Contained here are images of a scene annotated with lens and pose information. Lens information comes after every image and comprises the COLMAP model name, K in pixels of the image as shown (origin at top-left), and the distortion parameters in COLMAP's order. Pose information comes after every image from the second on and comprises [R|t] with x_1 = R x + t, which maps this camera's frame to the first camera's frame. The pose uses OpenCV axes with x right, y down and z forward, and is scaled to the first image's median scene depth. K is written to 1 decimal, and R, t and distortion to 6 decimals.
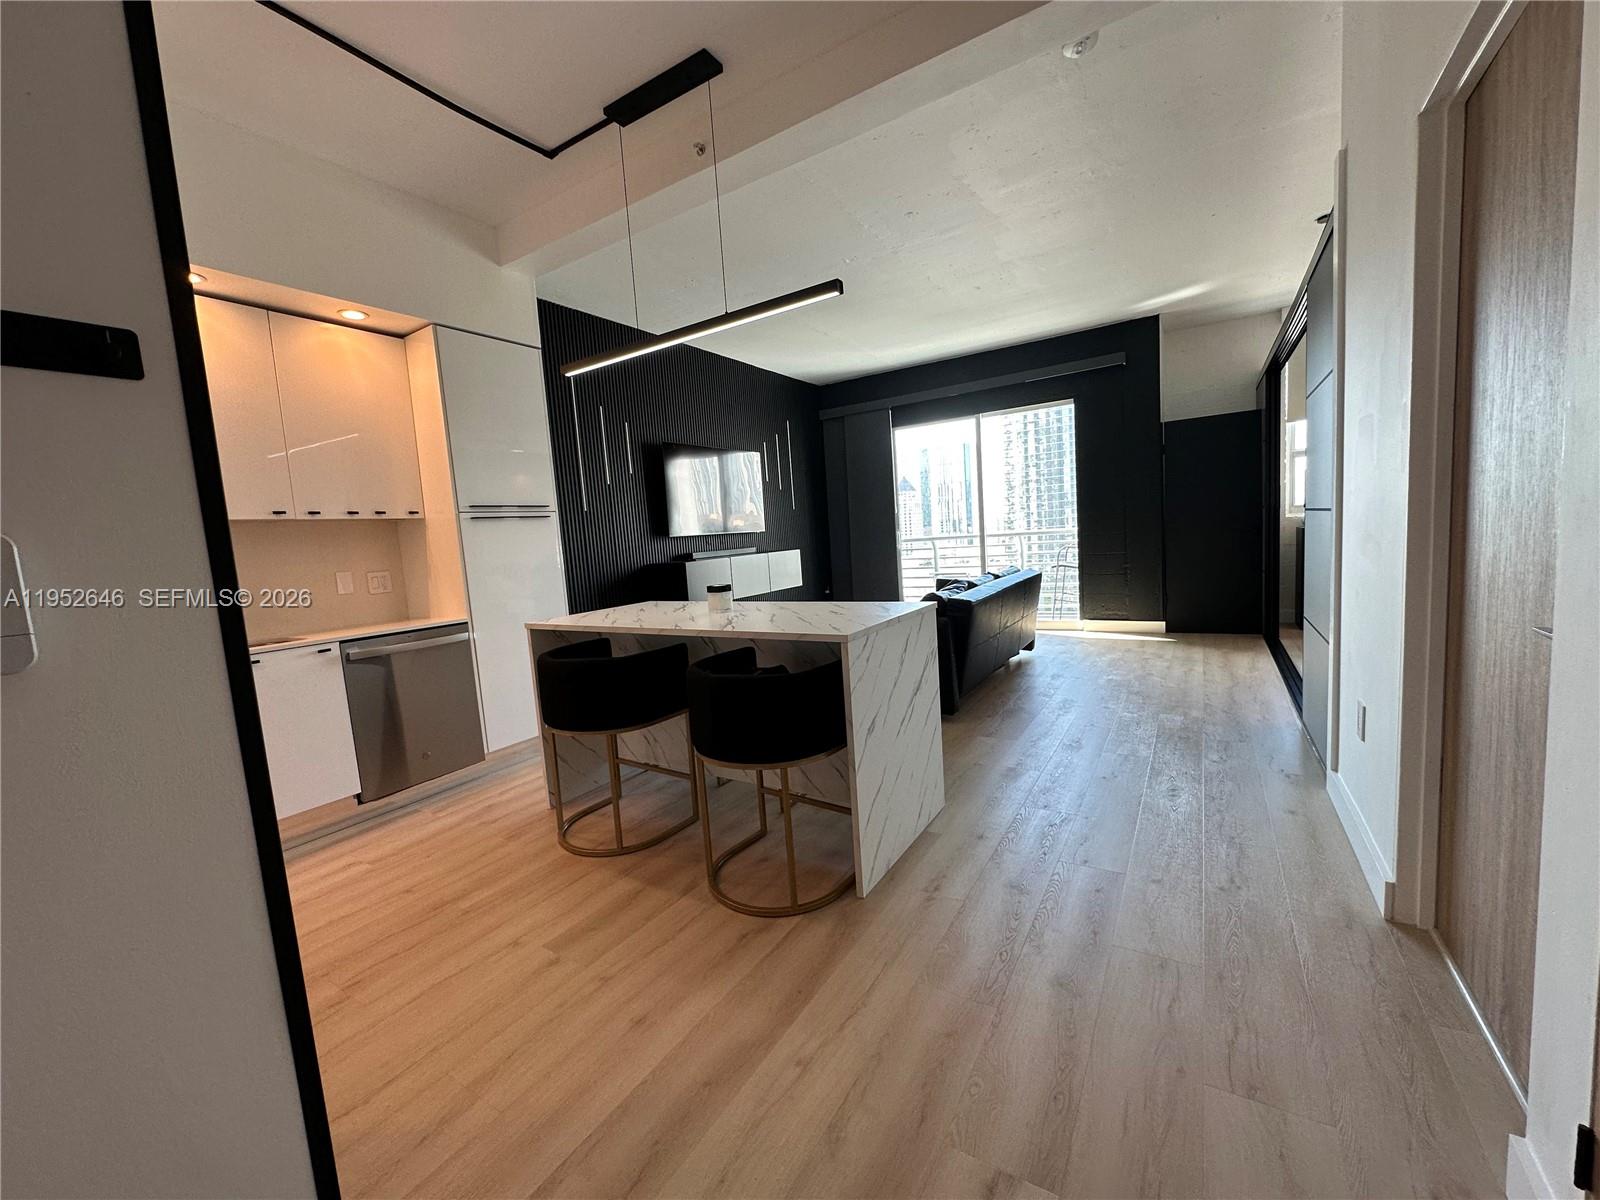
lens RADIAL K [[635.8, 0, 798.4], [0, 635.8, 601.7], [0, 0, 1]] dist [-0.003928, 0.000475]
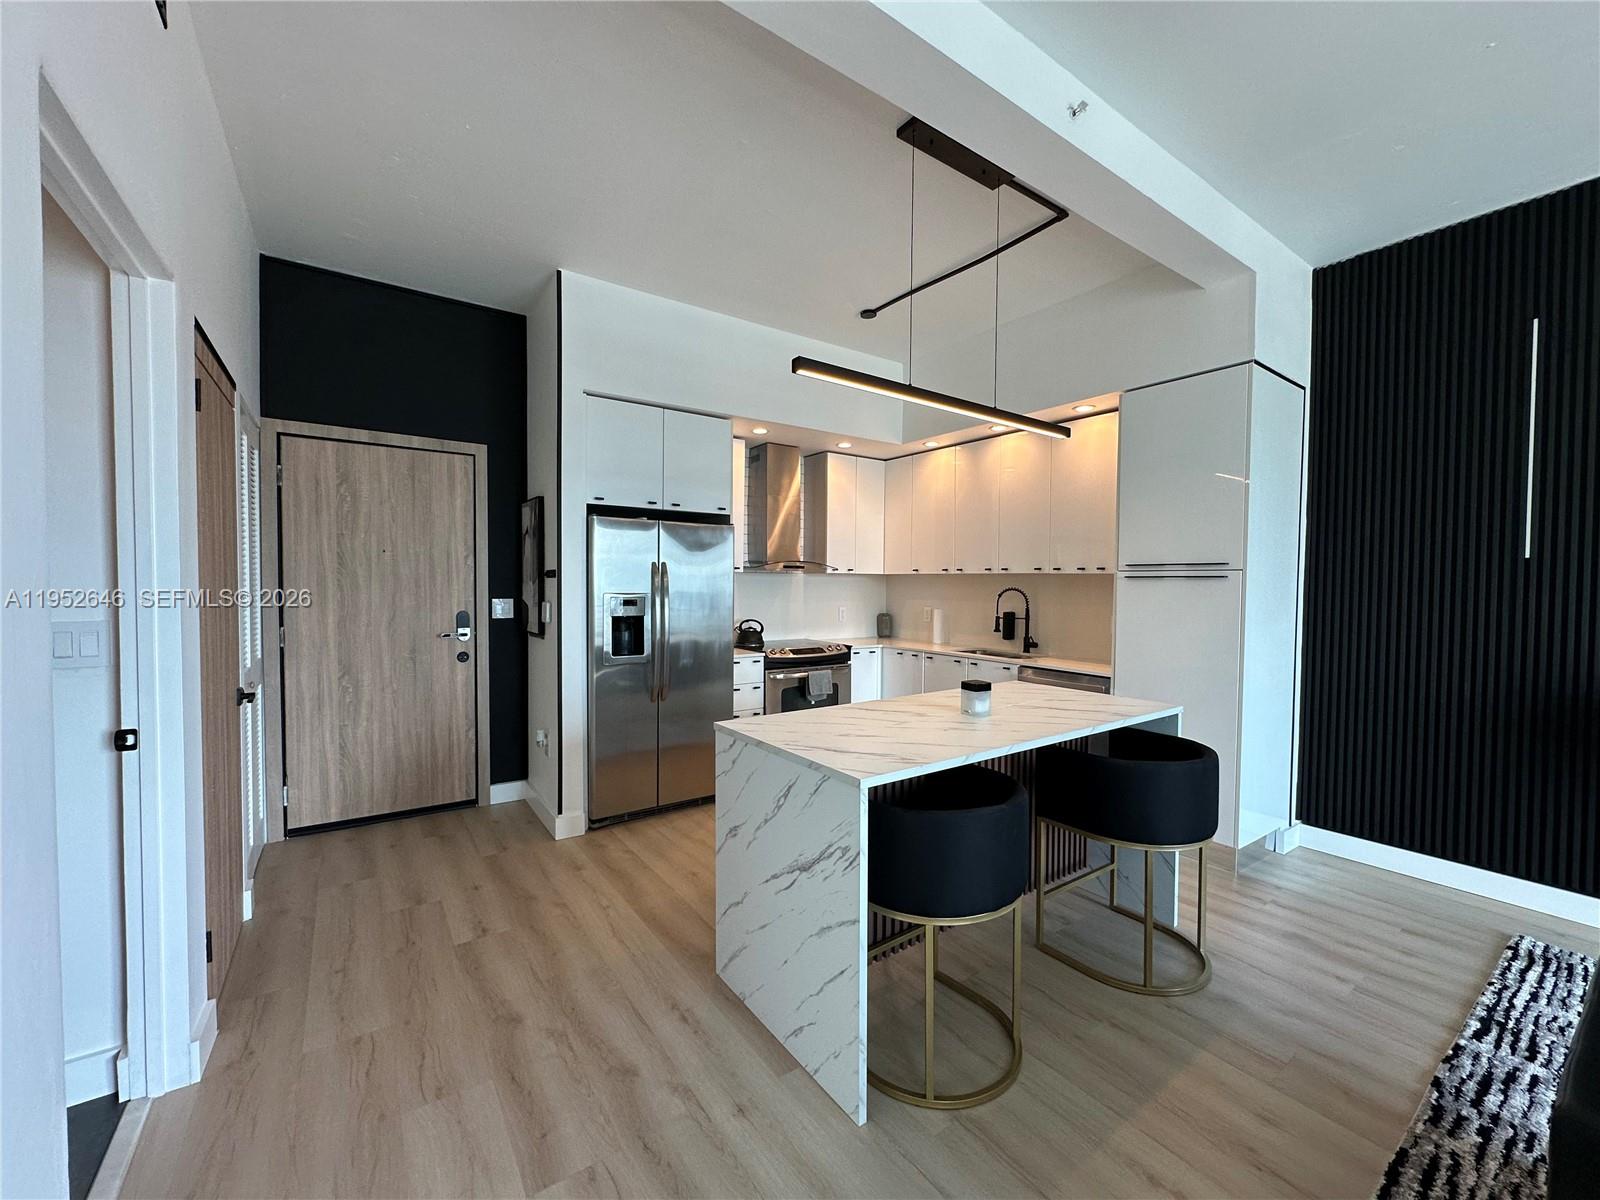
lens RADIAL K [[639.4, 0, 799.5], [0, 639.4, 600.4], [0, 0, 1]] dist [-0.001501, 0.000430]
pose [[-0.383556, 0.092234, -0.918900, 0.412521], [-0.077138, 0.988324, 0.131400, -0.127117], [0.920291, 0.121281, -0.371963, 0.613933]]
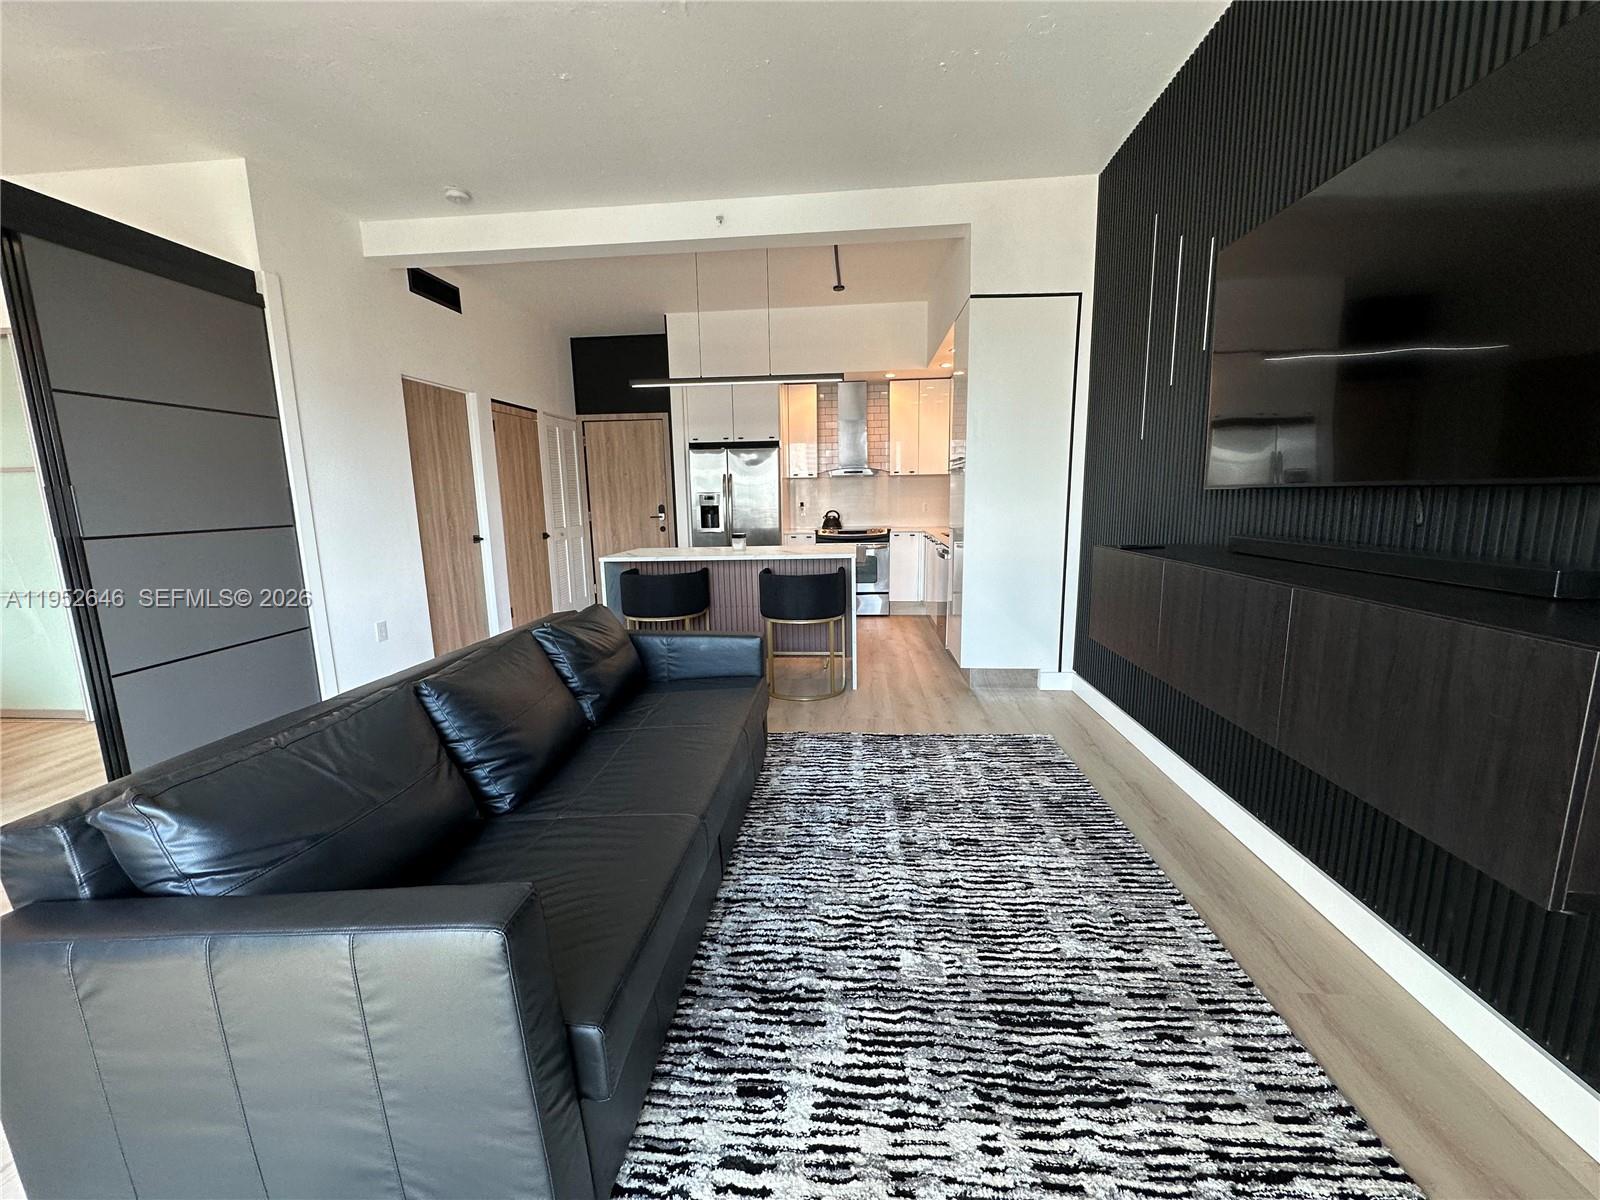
lens RADIAL K [[638.4, 0, 798.6], [0, 638.4, 600.0], [0, 0, 1]] dist [-0.003221, 0.000128]
pose [[-0.884205, 0.160732, -0.438574, 0.261217], [0.032917, 0.958038, 0.284746, -0.177022], [0.465938, 0.237338, -0.852392, 1.386096]]
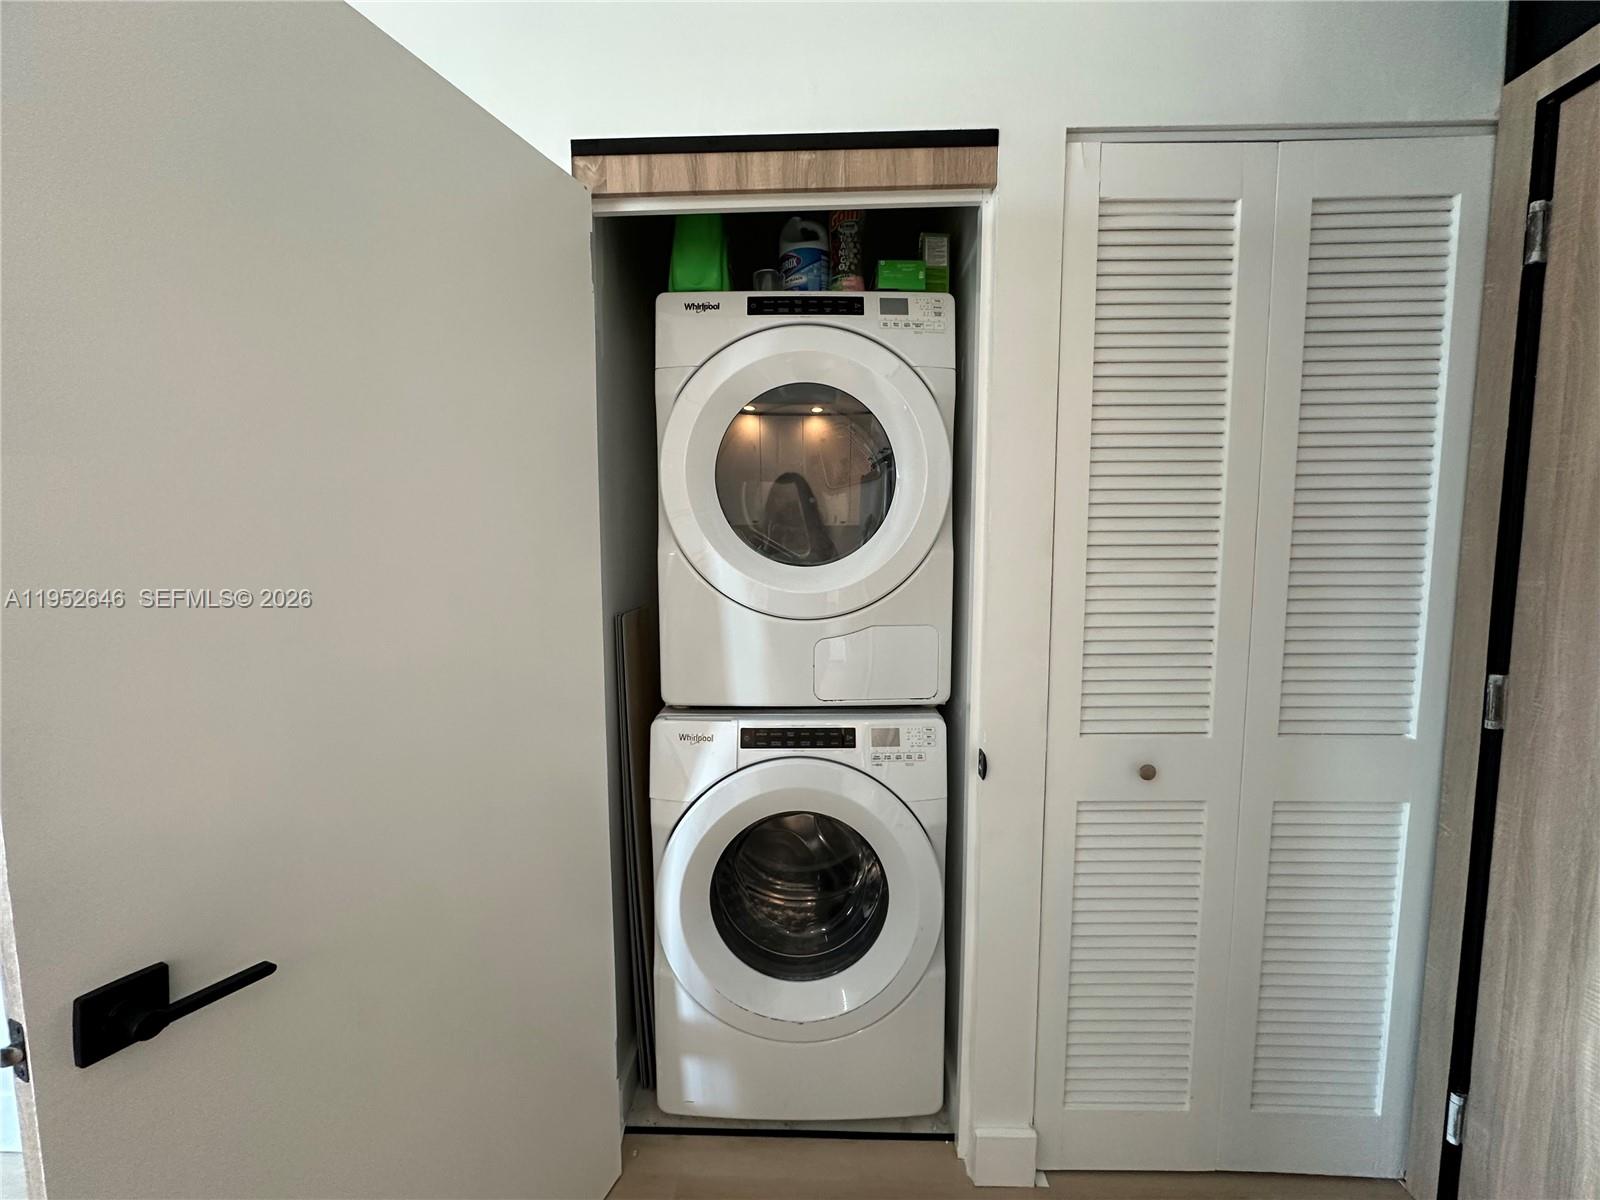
lens RADIAL K [[638.4, 0, 798.6], [0, 638.4, 600.0], [0, 0, 1]] dist [-0.003221, 0.000128]
pose [[-0.501457, -0.005402, 0.865165, -0.061512], [0.125142, 0.989012, 0.078708, -0.049159], [-0.856084, 0.147737, -0.495271, 0.209751]]
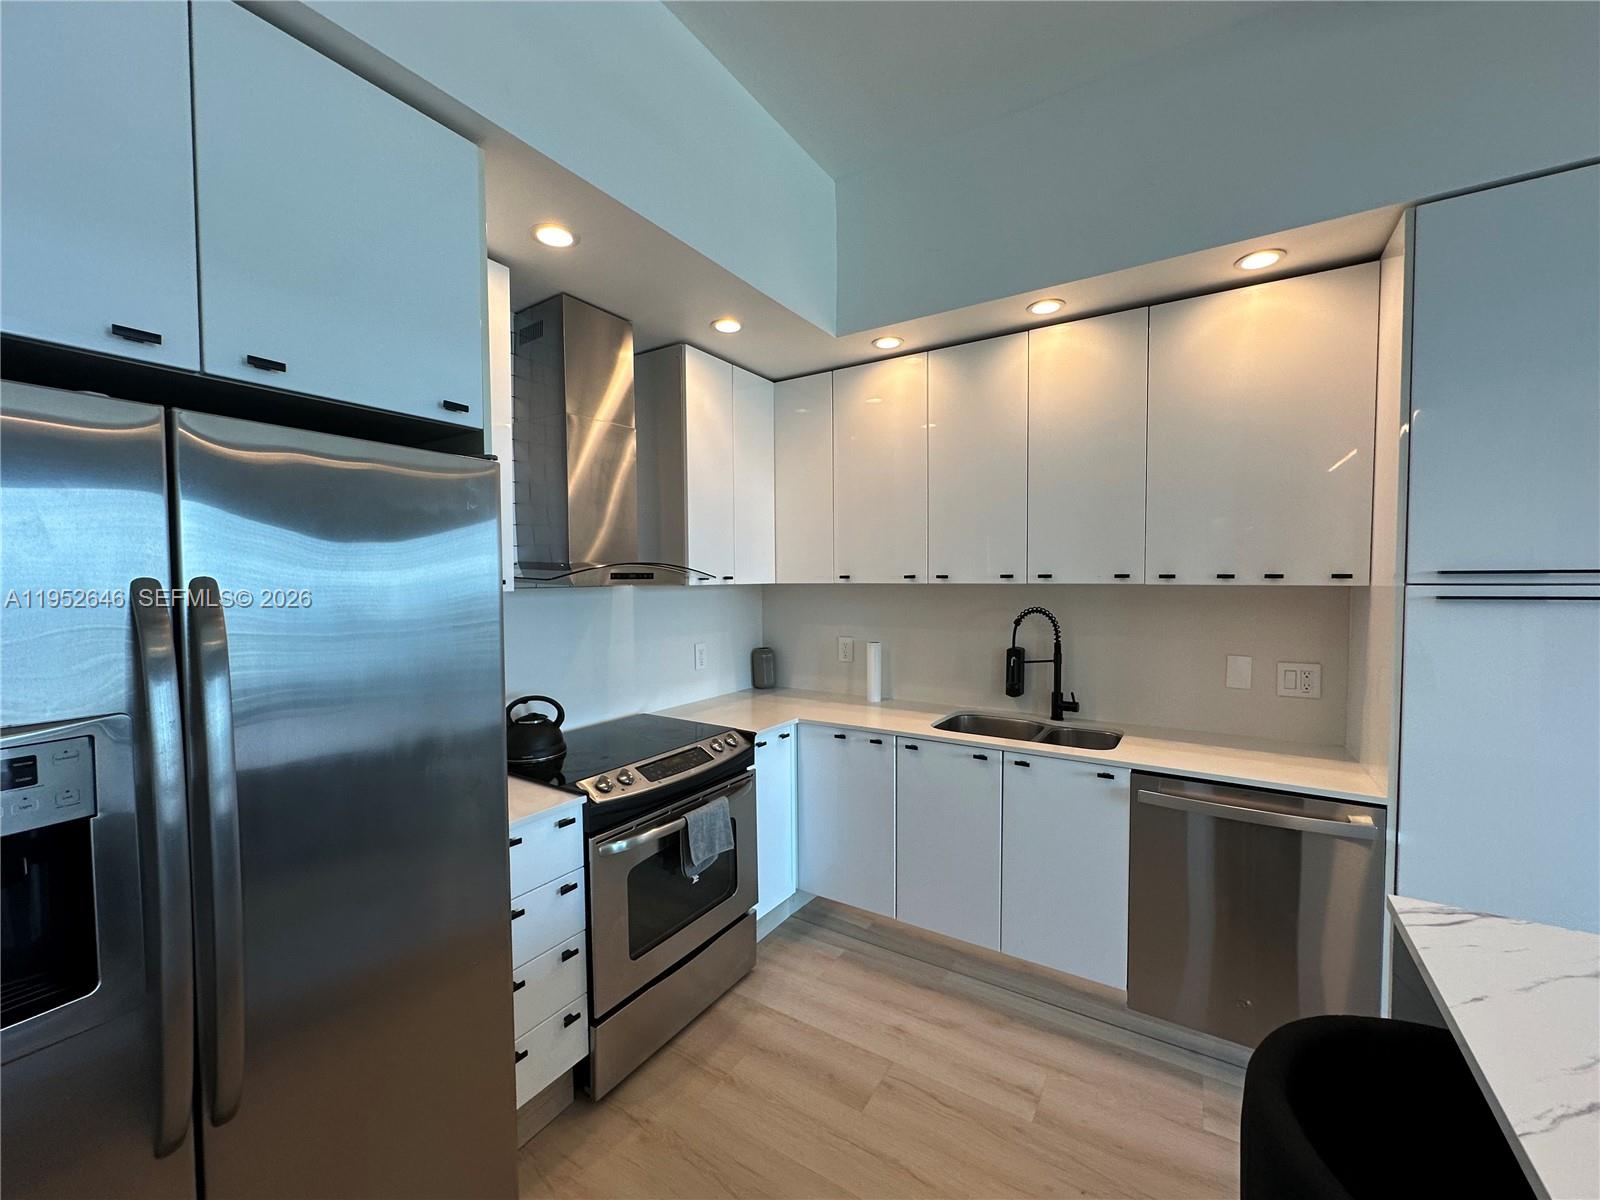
lens RADIAL K [[638.4, 0, 798.6], [0, 638.4, 600.0], [0, 0, 1]] dist [-0.003221, 0.000128]
pose [[-0.004386, 0.105564, -0.994403, -0.030795], [-0.096162, 0.989759, 0.105495, -0.090790], [0.995356, 0.096086, 0.005811, 0.357797]]
